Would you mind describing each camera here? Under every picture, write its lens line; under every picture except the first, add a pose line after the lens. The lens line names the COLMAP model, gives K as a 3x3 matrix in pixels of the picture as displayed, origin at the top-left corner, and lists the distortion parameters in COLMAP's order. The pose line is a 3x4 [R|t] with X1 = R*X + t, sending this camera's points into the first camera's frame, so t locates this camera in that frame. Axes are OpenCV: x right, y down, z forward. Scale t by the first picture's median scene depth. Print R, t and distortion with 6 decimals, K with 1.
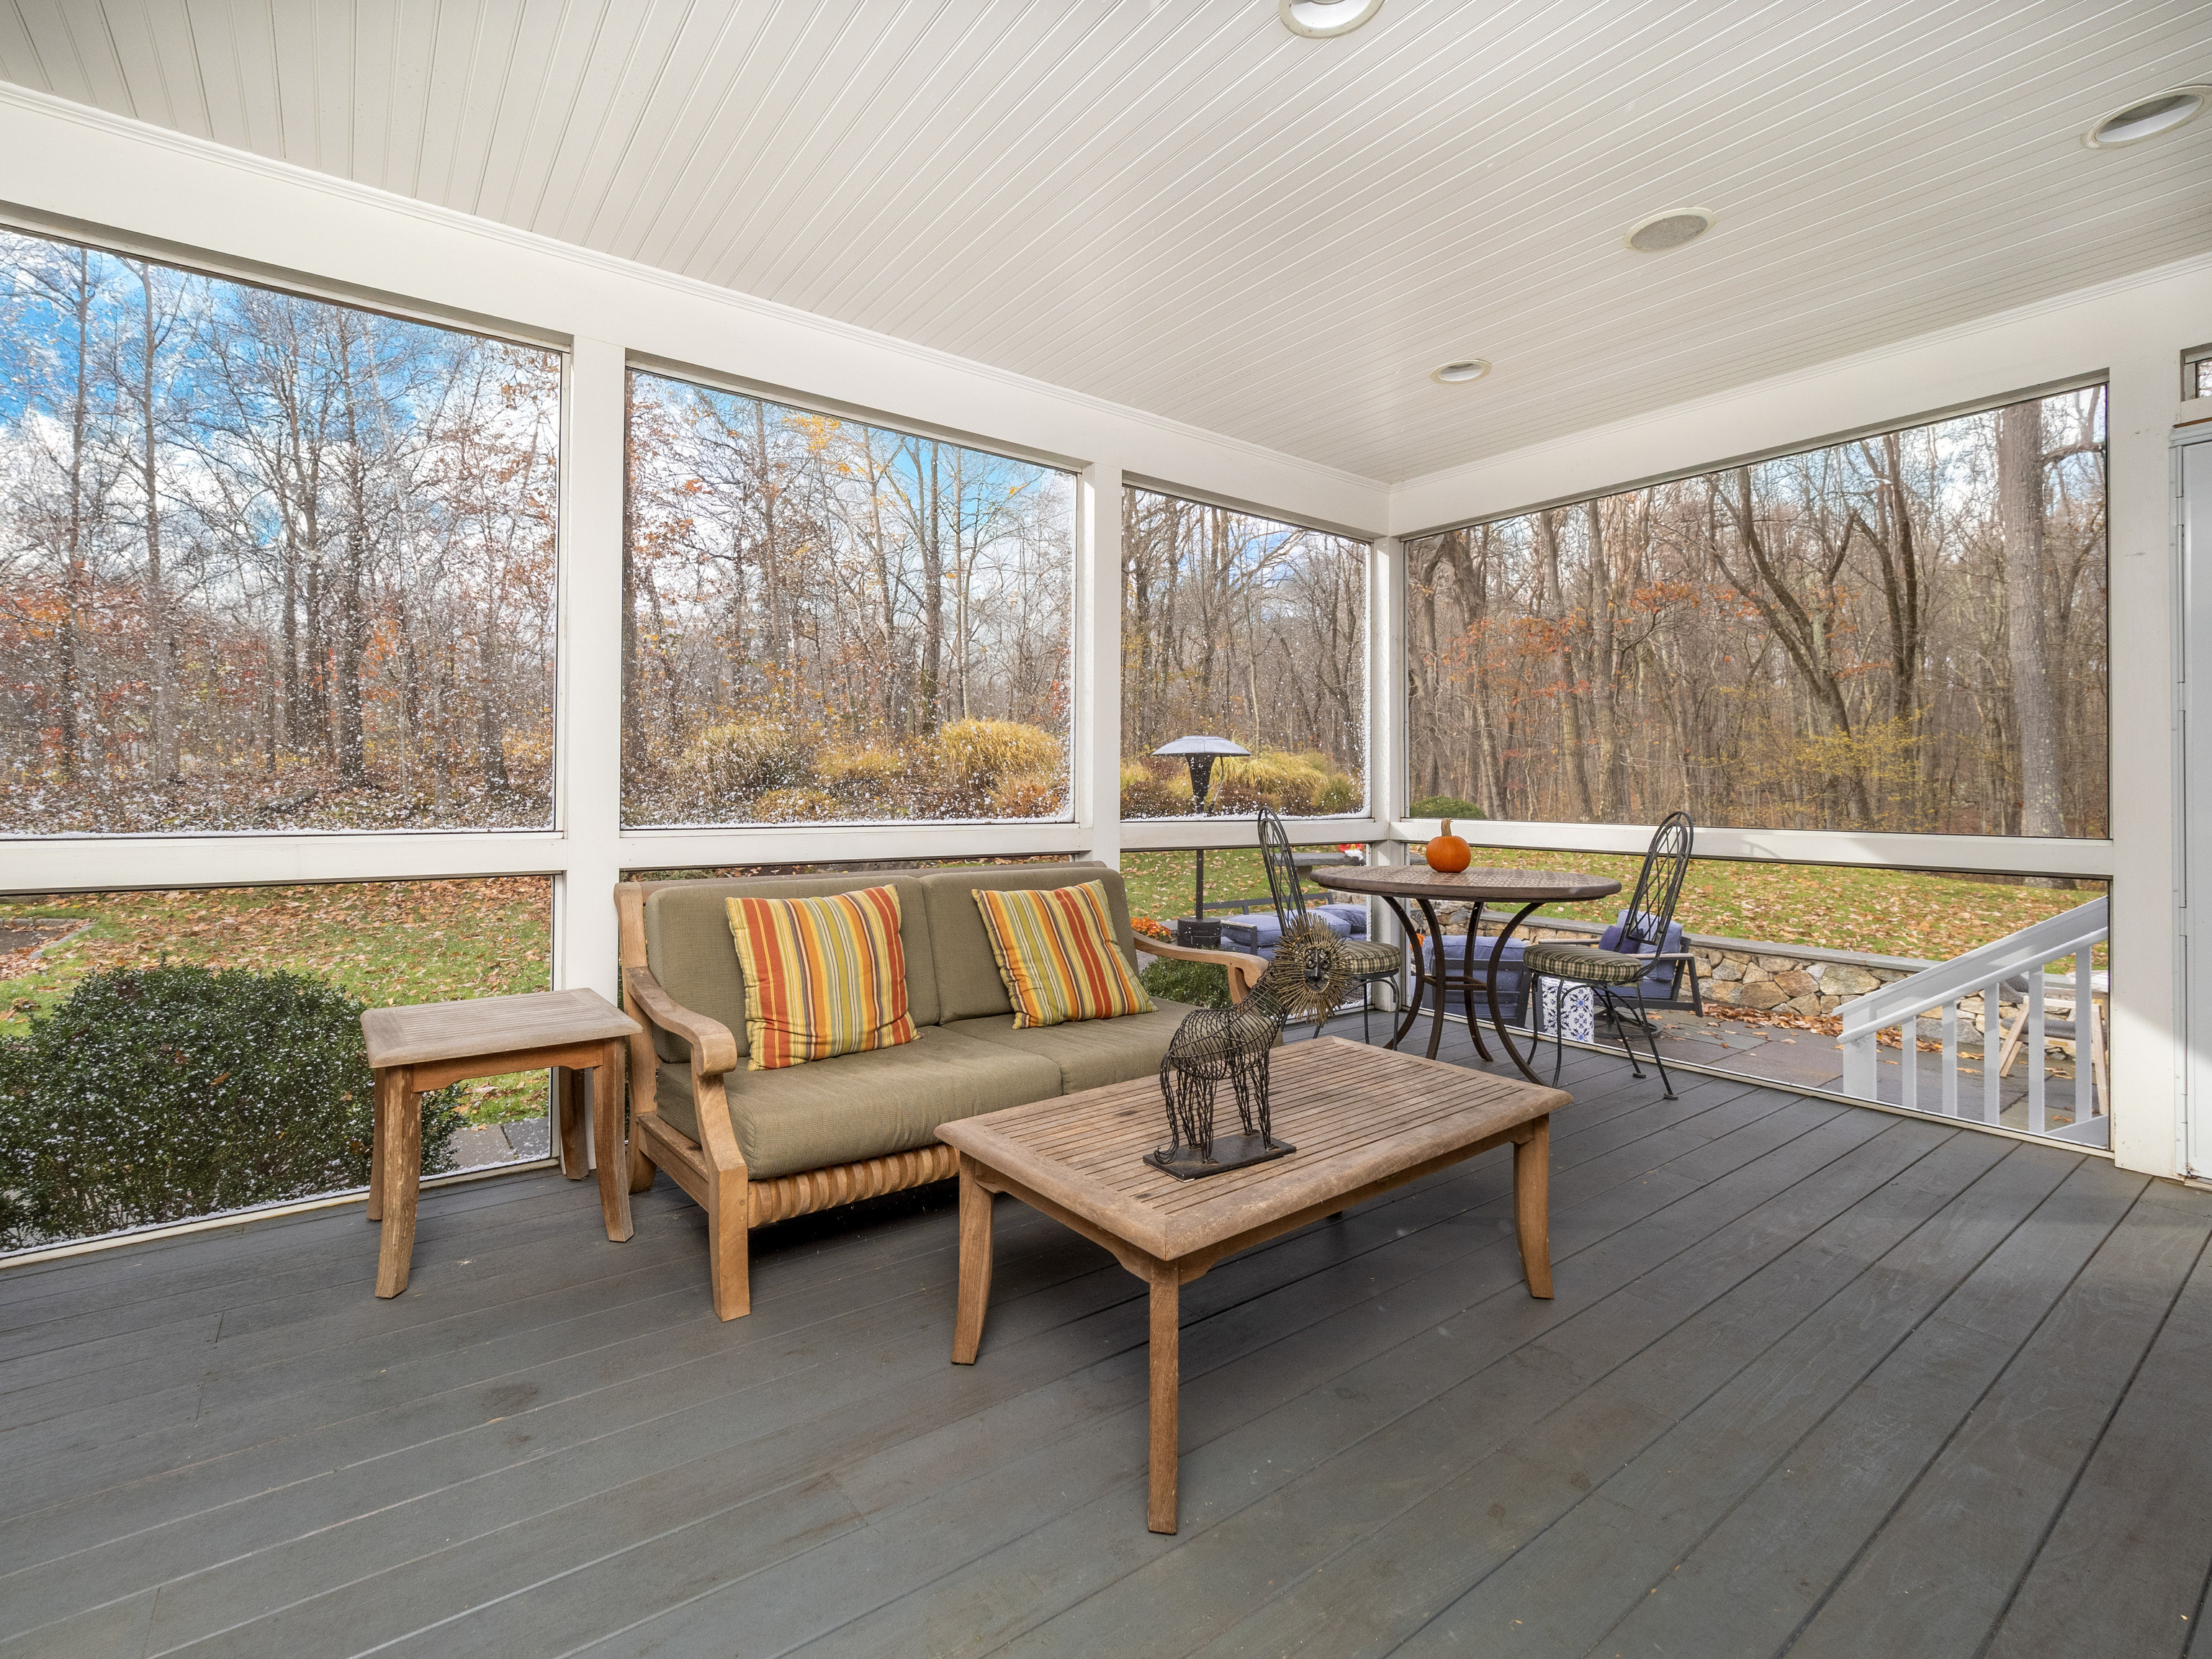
lens RADIAL K [[1028.1, 0, 1102.9], [0, 1028.1, 786.9], [0, 0, 1]] dist [0.000062, -0.000008]
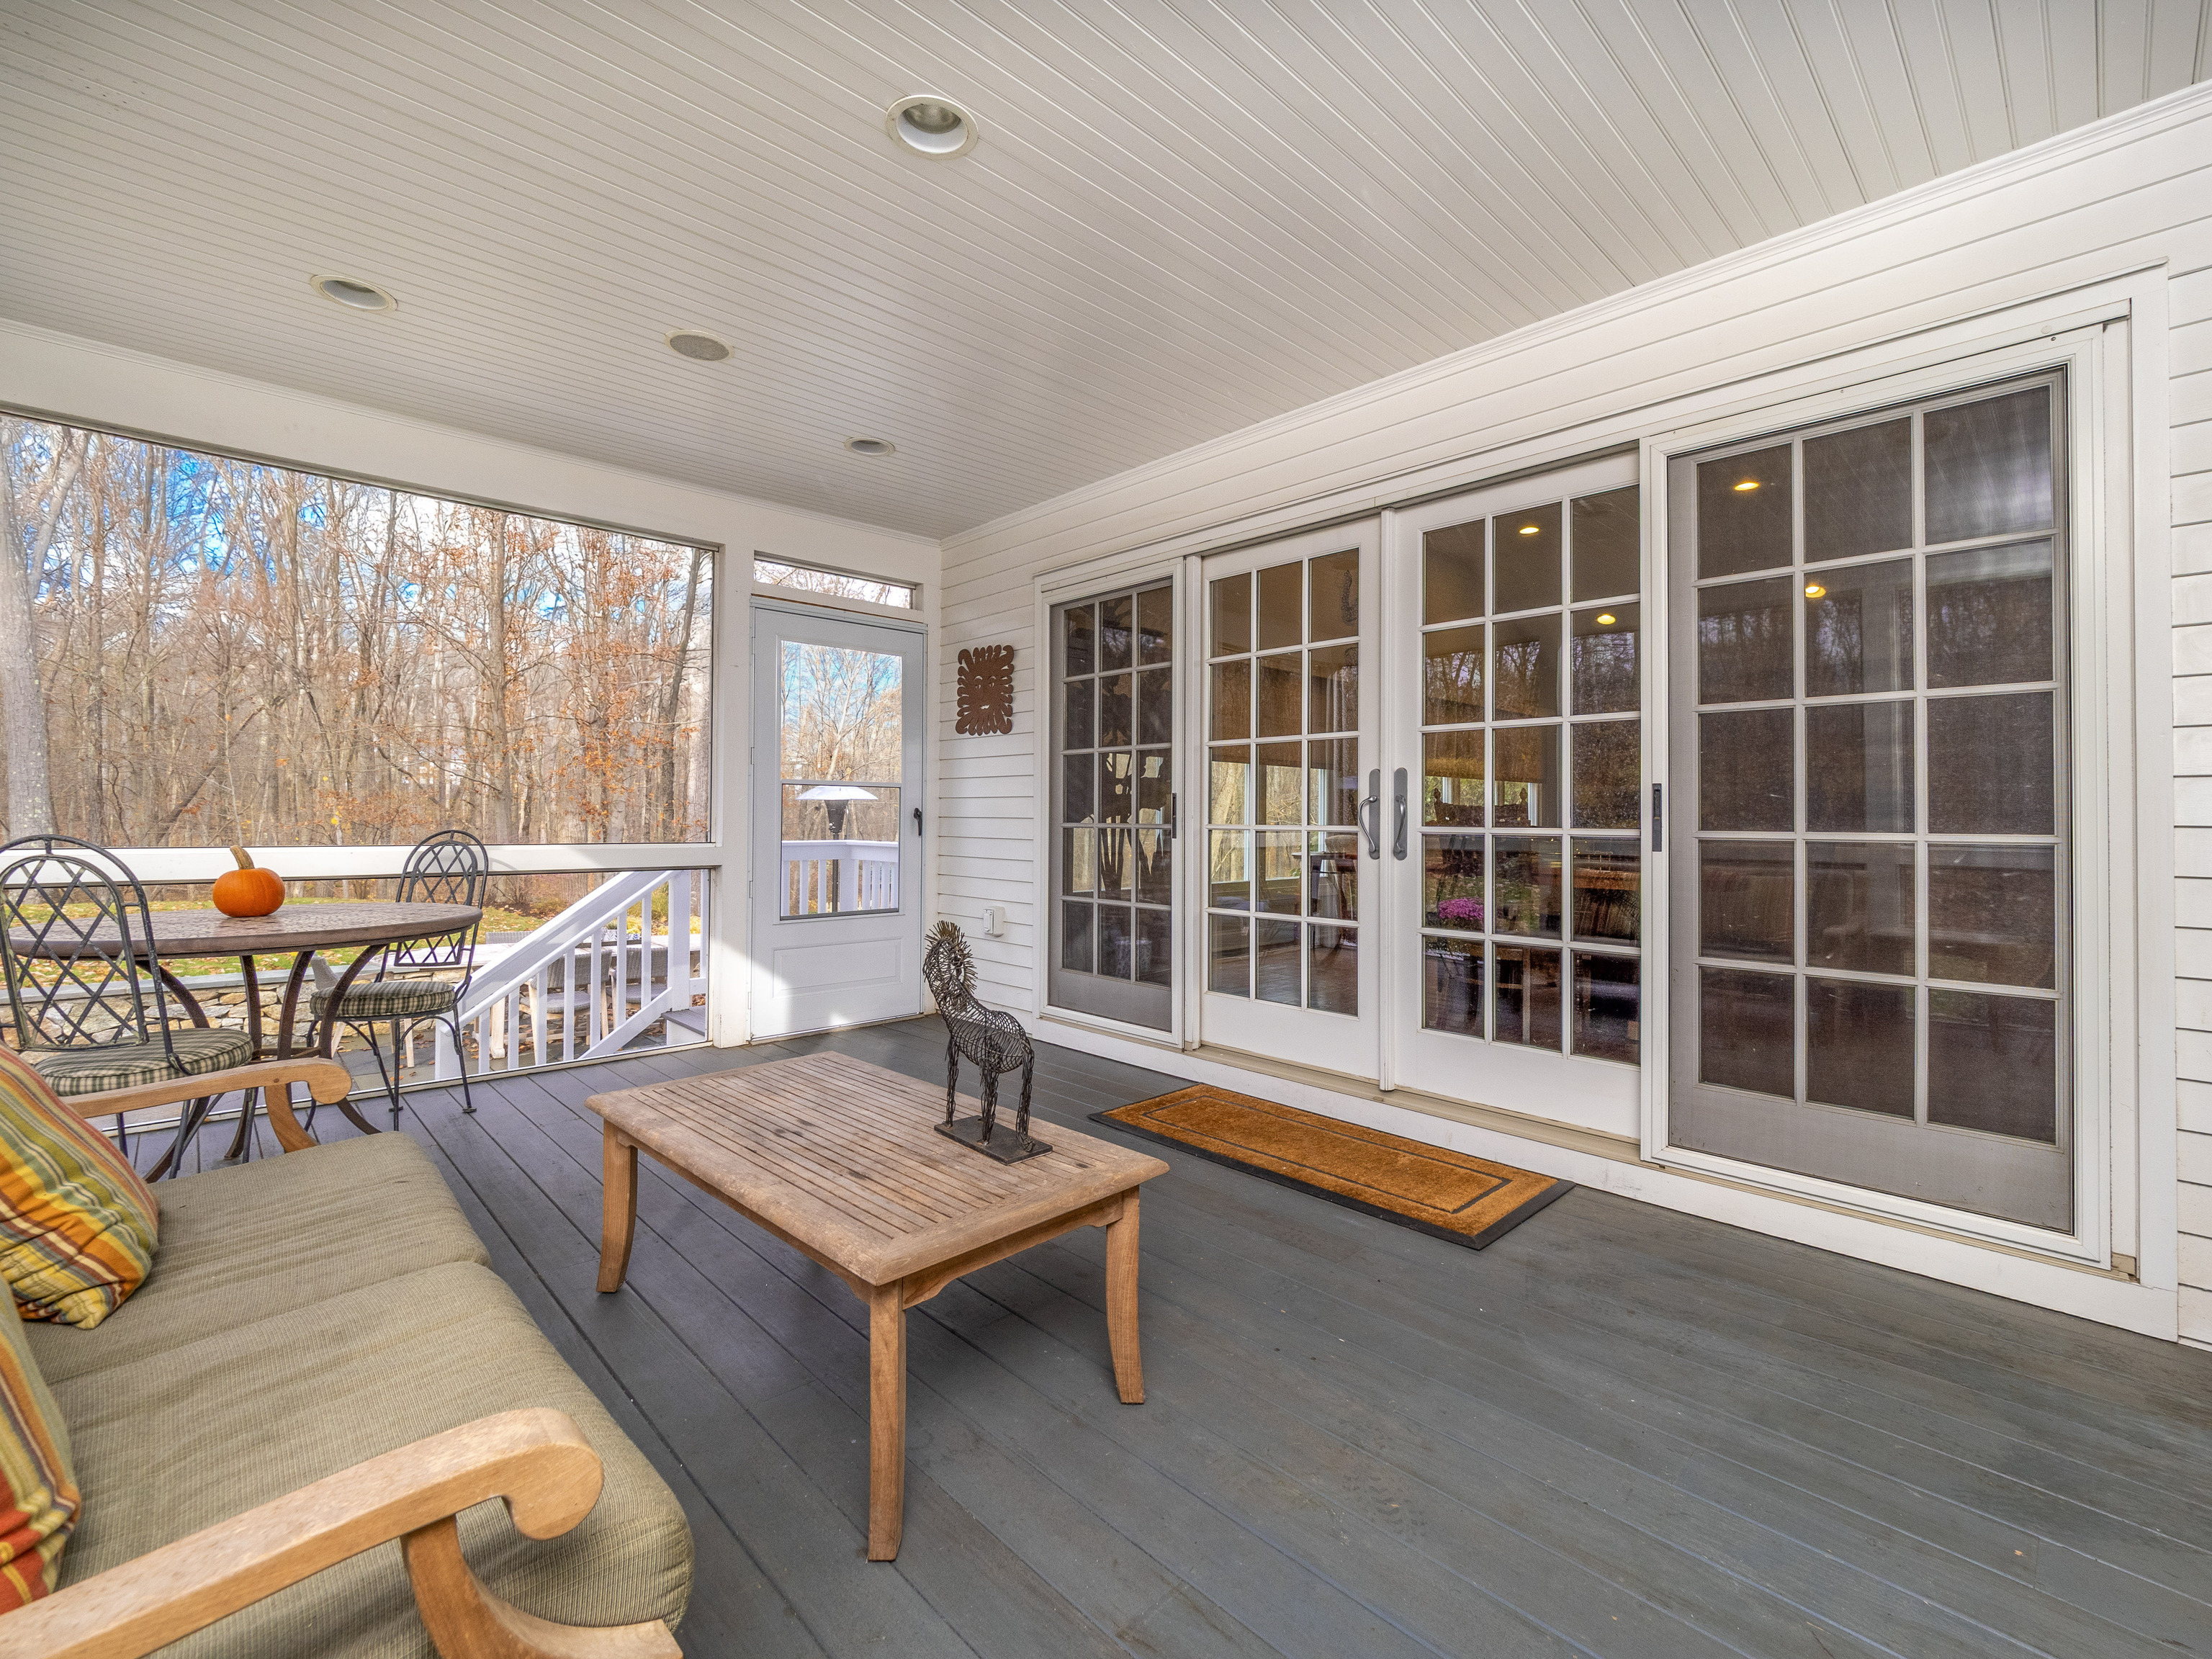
lens RADIAL K [[947.4, 0, 1113.2], [0, 947.4, 821.2], [0, 0, 1]] dist [-0.001023, -0.000125]
pose [[-0.120963, -0.014208, 0.992555, -0.808313], [-0.008230, 0.999878, 0.013310, -0.002353], [-0.992623, -0.006559, -0.121065, 0.874034]]
